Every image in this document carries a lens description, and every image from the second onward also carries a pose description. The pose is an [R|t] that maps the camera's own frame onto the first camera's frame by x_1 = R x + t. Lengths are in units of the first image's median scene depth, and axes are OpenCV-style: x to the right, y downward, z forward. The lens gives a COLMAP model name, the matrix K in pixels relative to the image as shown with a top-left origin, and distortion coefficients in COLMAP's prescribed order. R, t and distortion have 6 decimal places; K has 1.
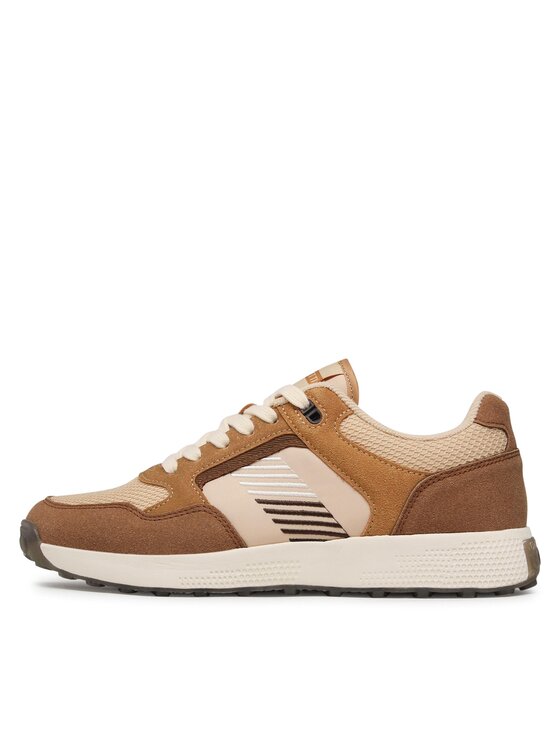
lens RADIAL K [[1503.9, 0, 280.3], [0, 1503.9, 373.9], [0, 0, 1]] dist [0.063776, 0.000000]
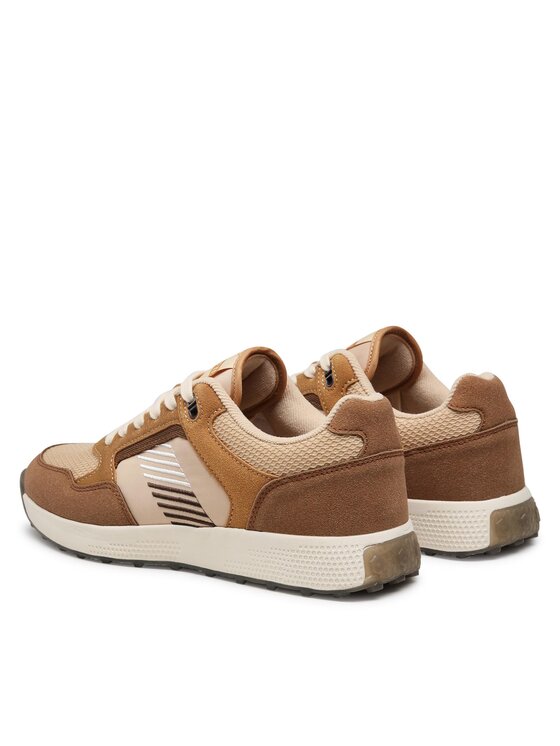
lens RADIAL K [[2030.6, 0, 279.8], [0, 2030.6, 372.6], [0, 0, 1]] dist [0.079537, 0.000000]
pose [[0.823204, 0.076366, -0.562586, 0.890910], [0.052079, 0.976578, 0.208767, -0.299508], [0.565351, -0.201157, 0.799946, -0.113461]]
